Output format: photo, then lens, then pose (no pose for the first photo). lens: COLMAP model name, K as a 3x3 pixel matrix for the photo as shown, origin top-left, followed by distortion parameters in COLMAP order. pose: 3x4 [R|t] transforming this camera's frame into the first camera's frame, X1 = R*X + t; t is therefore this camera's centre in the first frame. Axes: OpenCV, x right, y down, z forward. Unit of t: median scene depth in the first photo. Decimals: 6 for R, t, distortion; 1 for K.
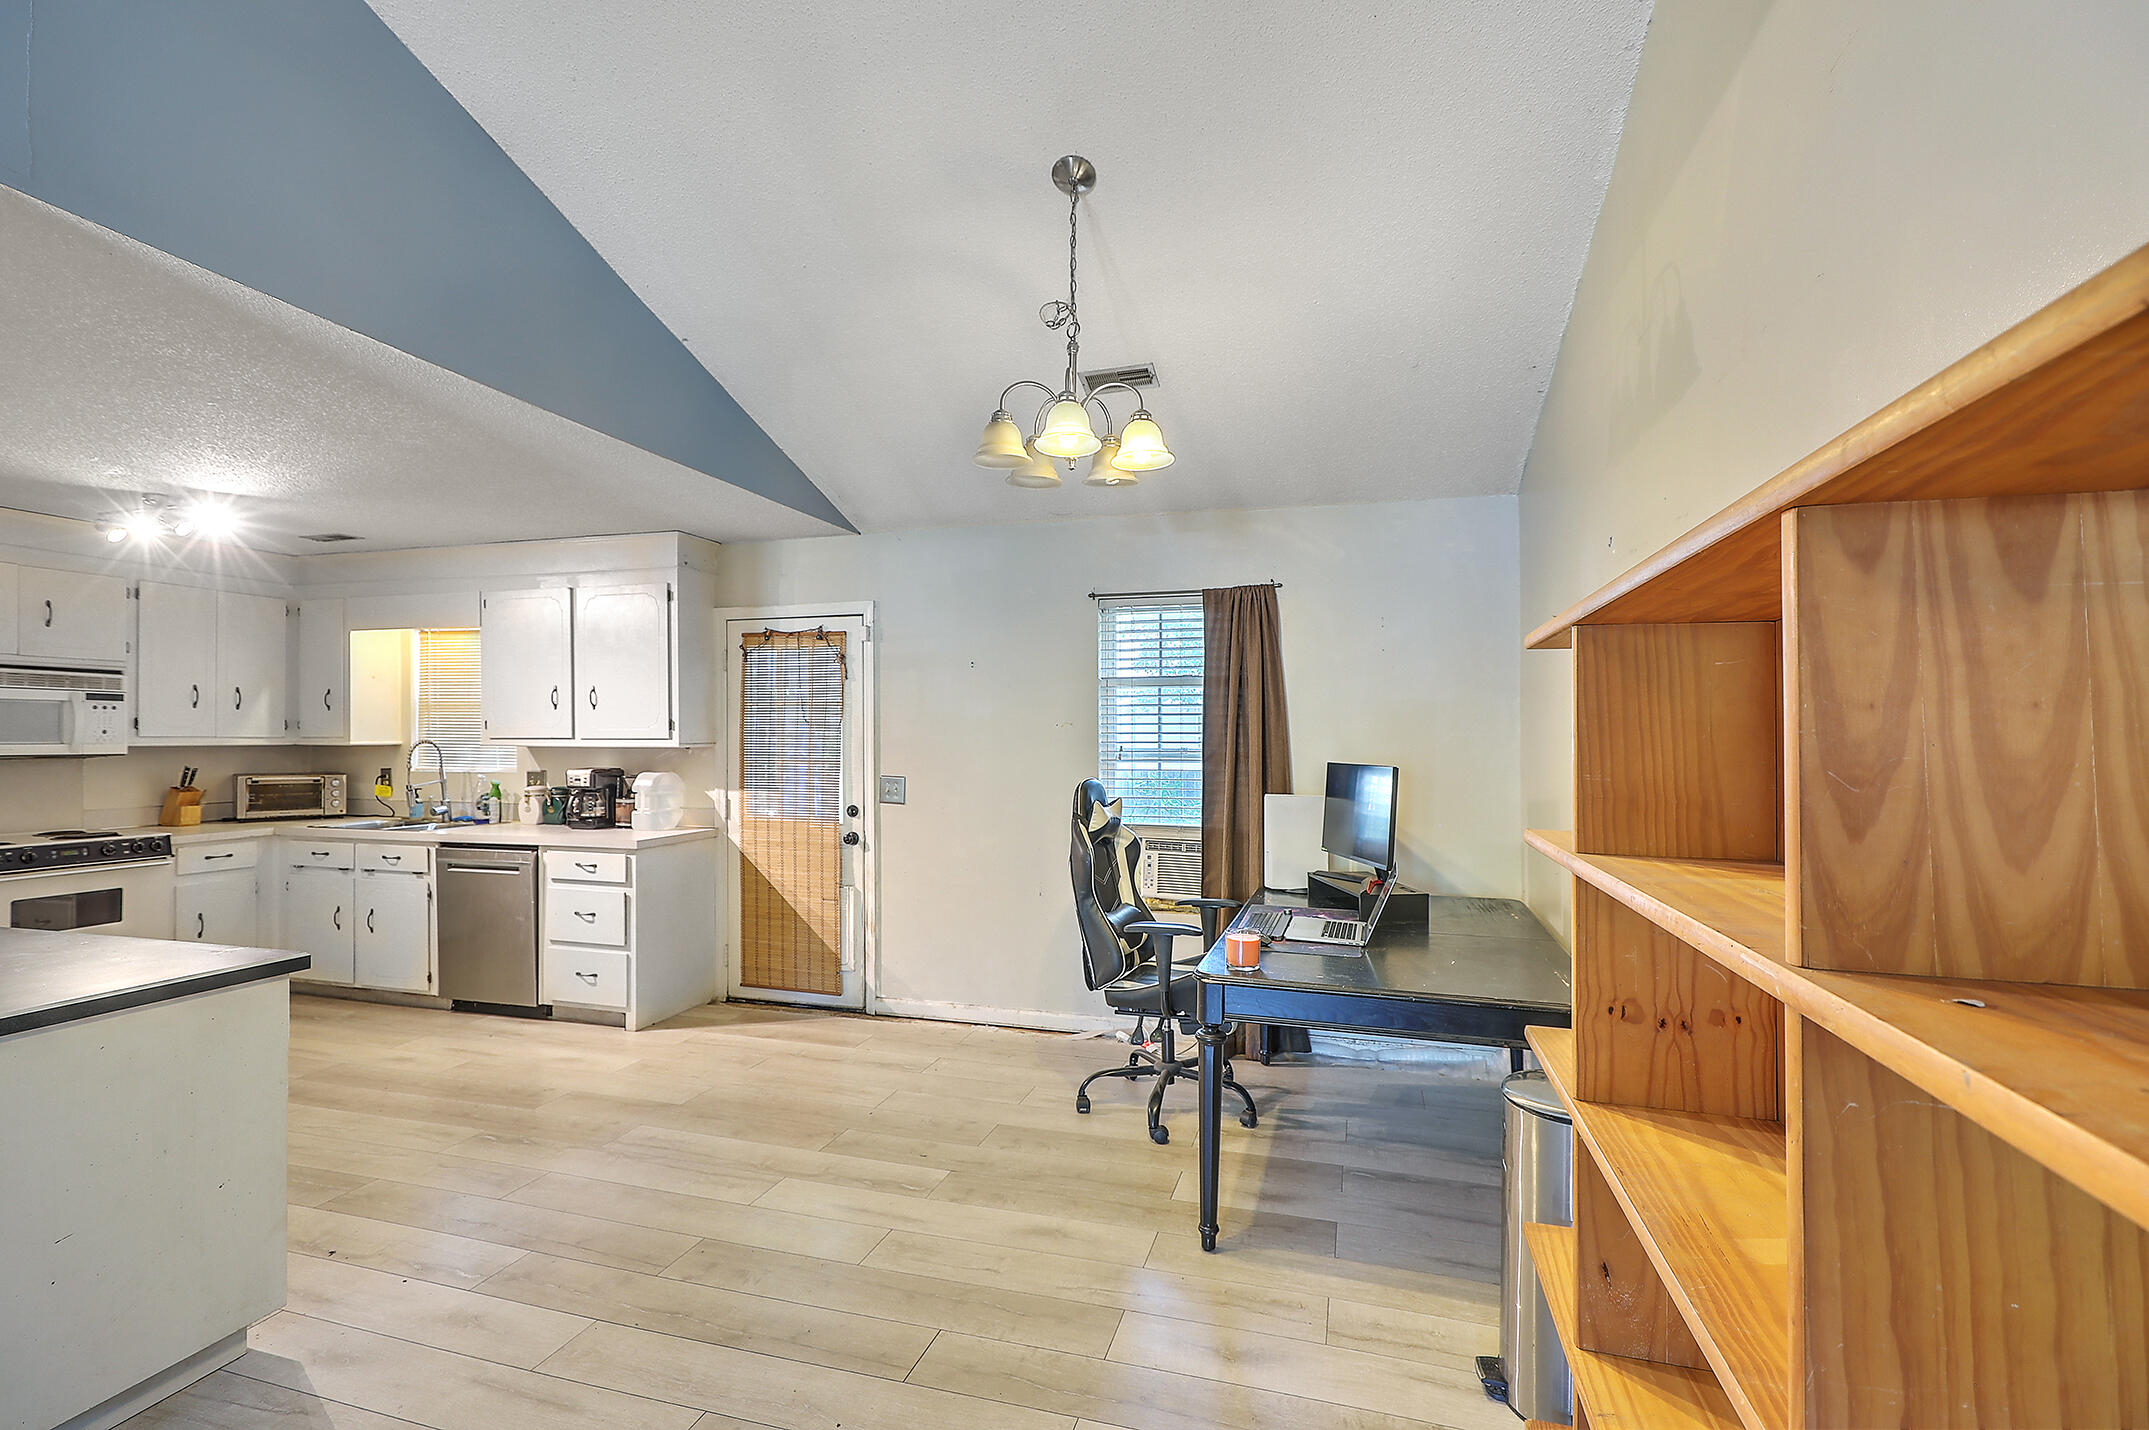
lens RADIAL K [[964.1, 0, 1071.7], [0, 964.1, 735.4], [0, 0, 1]] dist [0.001540, 0.000065]
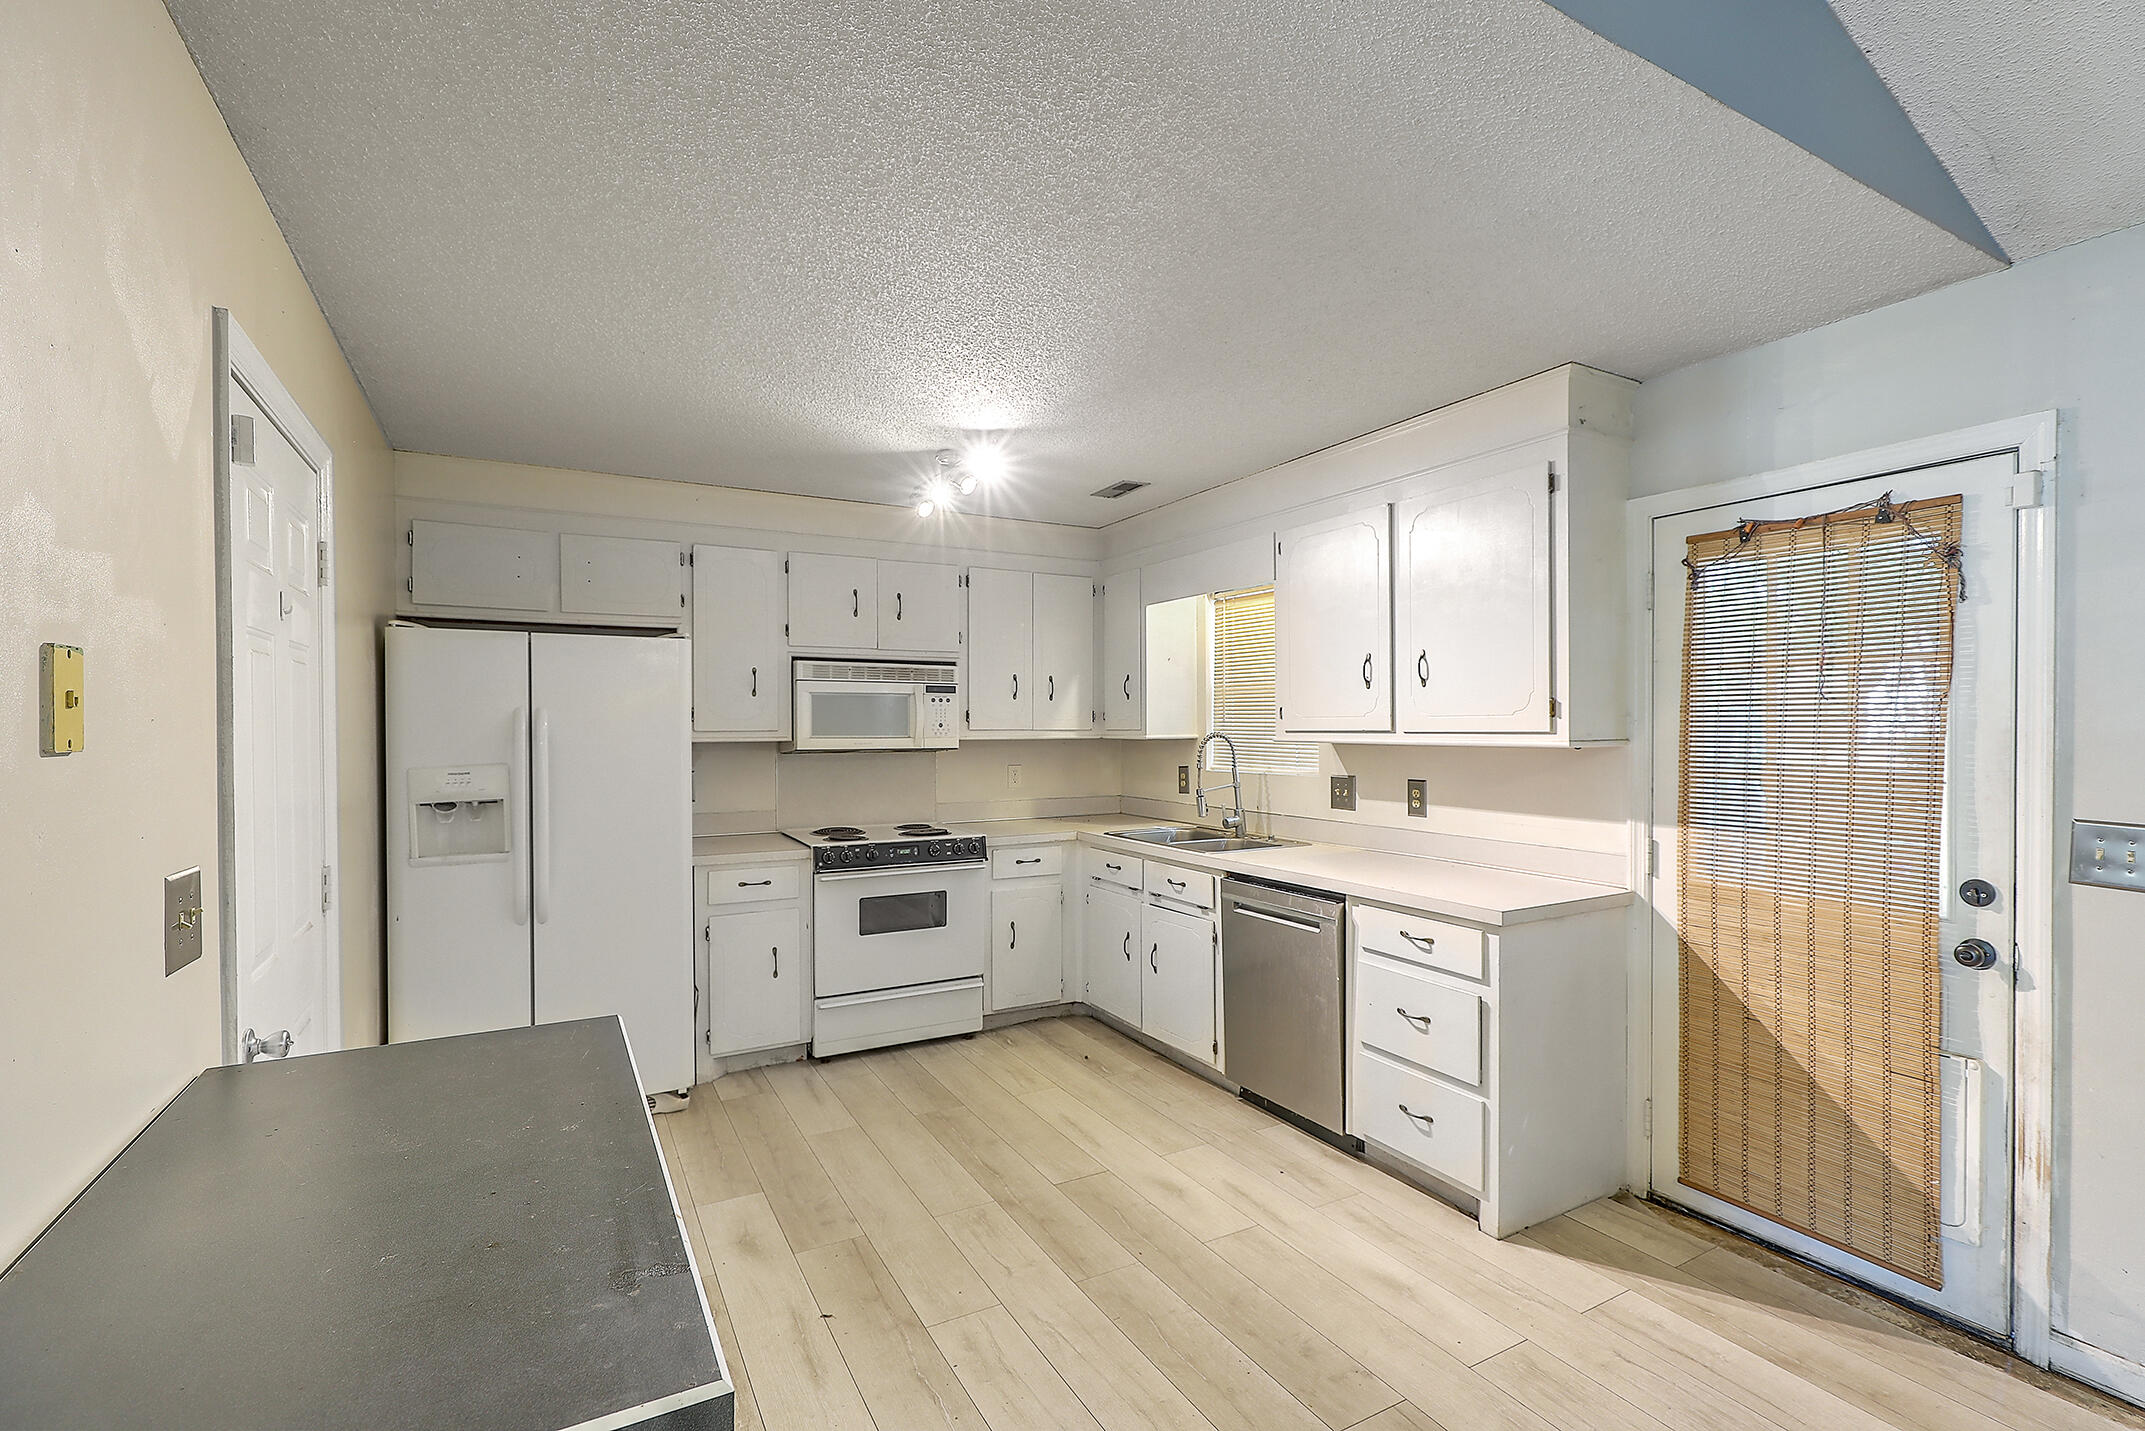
lens RADIAL K [[962.3, 0, 1087.6], [0, 962.3, 739.0], [0, 0, 1]] dist [0.001540, 0.000065]
pose [[0.720207, 0.005077, -0.693740, -0.223611], [0.002927, 0.999942, 0.010357, 0.000680], [0.693753, -0.009490, 0.720151, 0.404565]]
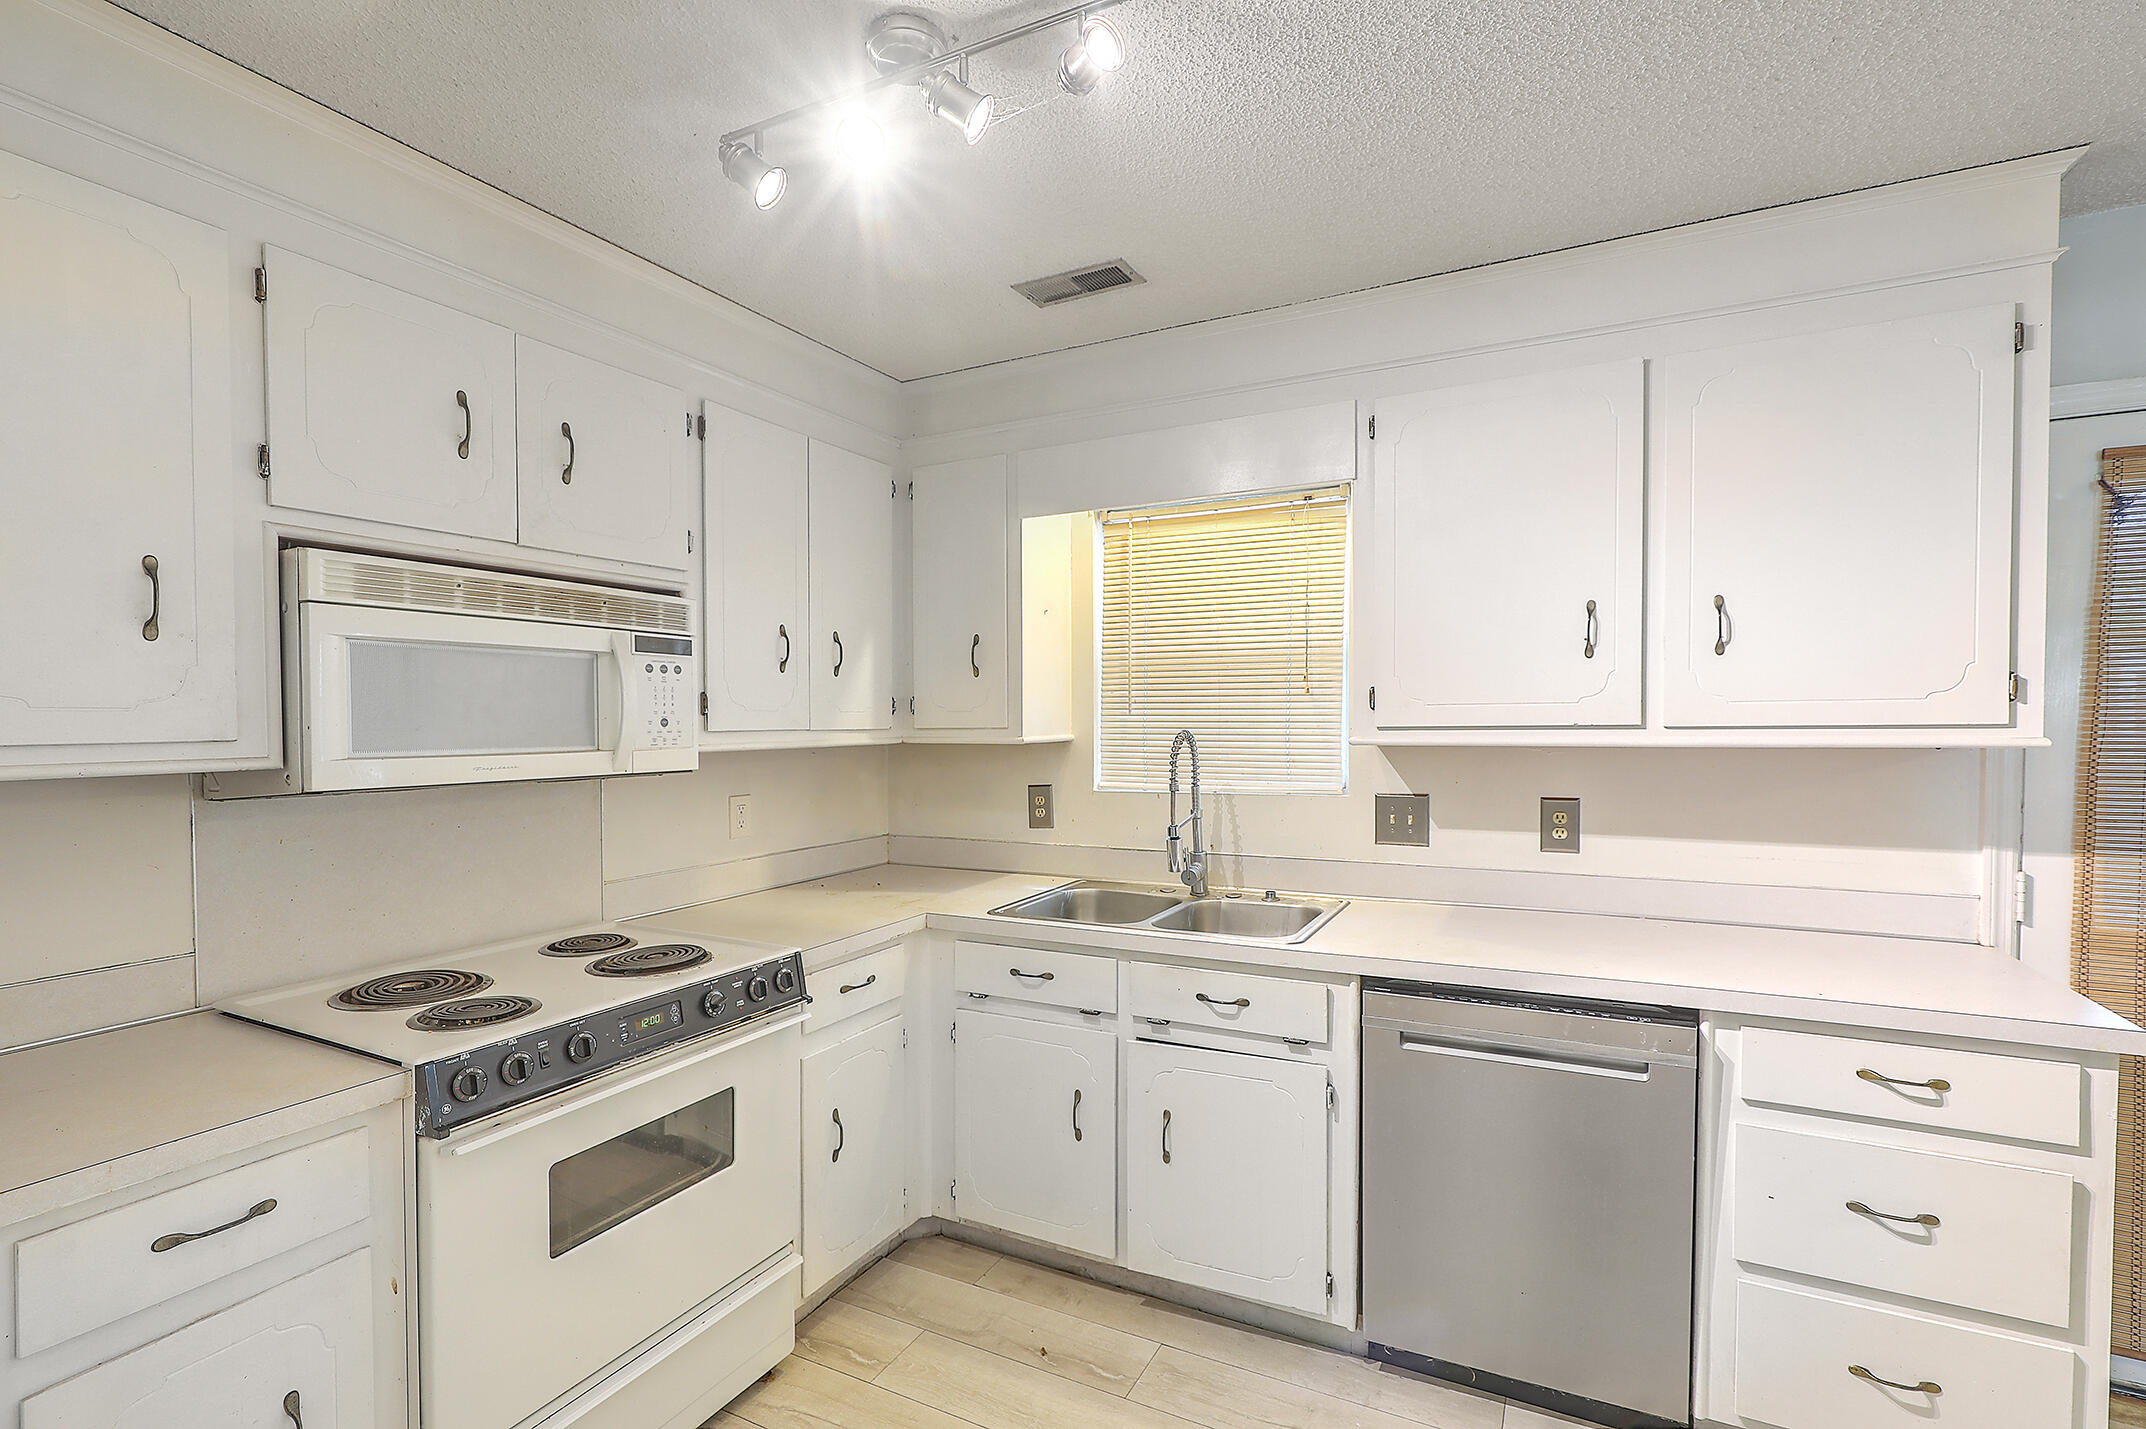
lens RADIAL K [[962.8, 0, 1091.2], [0, 962.8, 738.2], [0, 0, 1]] dist [0.001540, 0.000065]
pose [[0.984639, -0.007884, -0.174426, -0.722672], [0.011220, 0.999772, 0.018147, -0.002164], [0.174243, -0.019825, 0.984503, 0.586853]]
